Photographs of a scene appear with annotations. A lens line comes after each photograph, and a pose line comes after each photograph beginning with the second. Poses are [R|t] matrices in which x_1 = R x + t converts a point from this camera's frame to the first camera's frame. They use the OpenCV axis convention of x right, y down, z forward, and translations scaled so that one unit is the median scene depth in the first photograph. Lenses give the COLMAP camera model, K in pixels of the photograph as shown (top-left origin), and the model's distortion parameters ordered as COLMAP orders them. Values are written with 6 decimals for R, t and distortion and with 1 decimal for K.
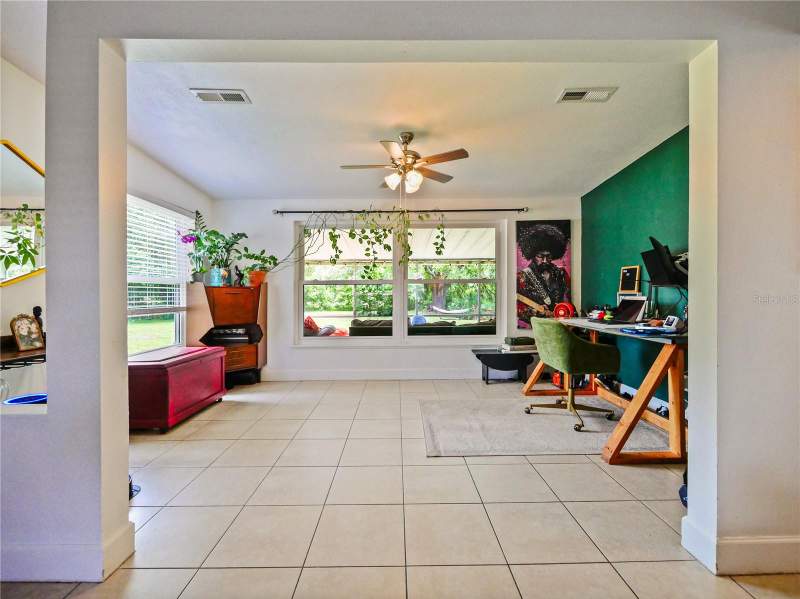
lens RADIAL K [[322.4, 0, 389.2], [0, 322.4, 294.3], [0, 0, 1]] dist [0.000162, 0.000086]
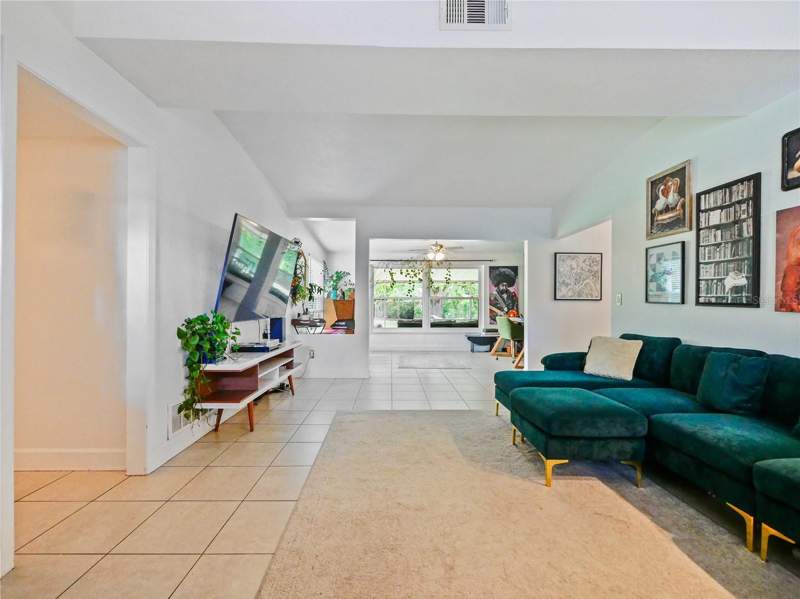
lens RADIAL K [[322.4, 0, 389.2], [0, 322.4, 294.3], [0, 0, 1]] dist [0.000162, 0.000086]
pose [[0.999816, 0.011929, 0.015031, -0.212162], [-0.011450, 0.999437, -0.031542, 0.000181], [-0.015398, 0.031364, 0.999389, -0.858264]]
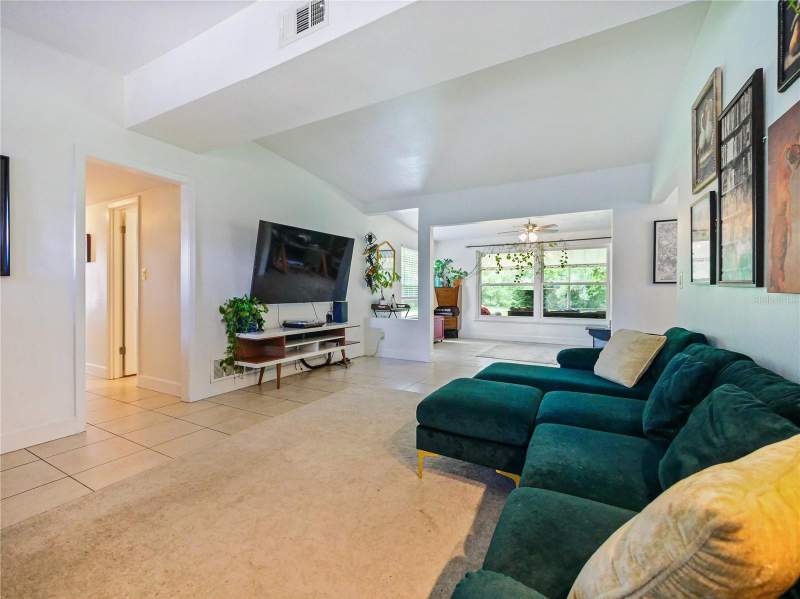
lens RADIAL K [[324.2, 0, 415.8], [0, 324.2, 289.2], [0, 0, 1]] dist [-0.000767, -0.000026]
pose [[0.896042, 0.004477, -0.443946, 0.214460], [-0.008644, 0.999936, -0.007363, 0.005236], [0.443884, 0.010435, 0.896023, -0.791803]]
